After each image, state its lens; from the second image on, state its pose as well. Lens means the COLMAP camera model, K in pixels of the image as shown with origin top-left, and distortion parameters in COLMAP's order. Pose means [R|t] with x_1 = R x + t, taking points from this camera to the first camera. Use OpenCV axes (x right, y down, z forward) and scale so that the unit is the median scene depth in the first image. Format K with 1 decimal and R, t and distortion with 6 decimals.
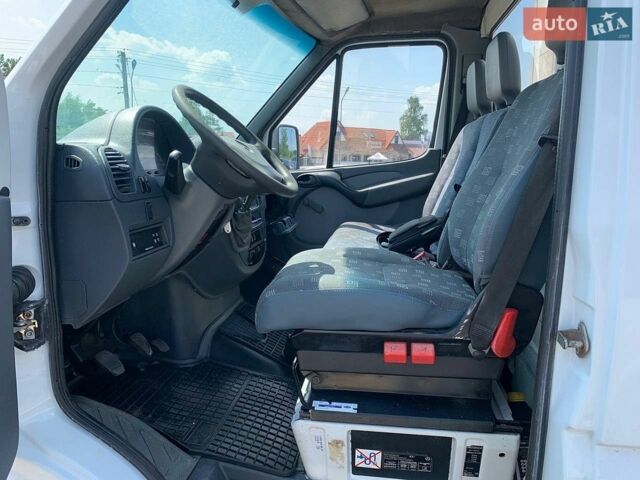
lens RADIAL K [[496.9, 0, 313.5], [0, 496.9, 248.7], [0, 0, 1]] dist [0.018956, -0.031498]
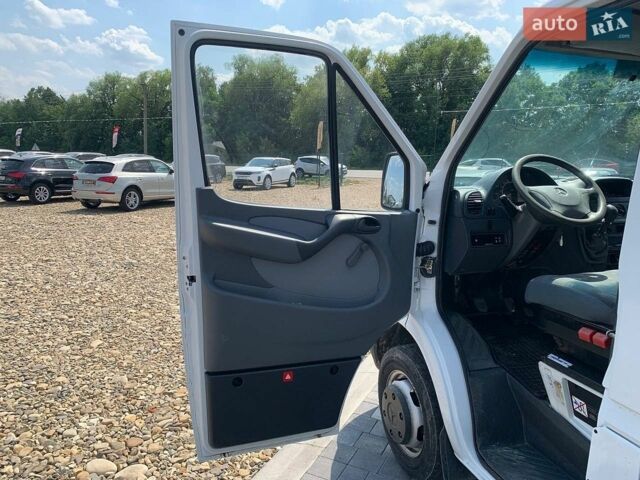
lens RADIAL K [[496.9, 0, 312.1], [0, 496.9, 239.7], [0, 0, 1]] dist [0.018956, -0.031498]
pose [[0.418809, 0.144675, -0.896475, 0.620300], [-0.164354, 0.982999, 0.081856, -0.035014], [0.893077, 0.113057, 0.435467, -0.251093]]
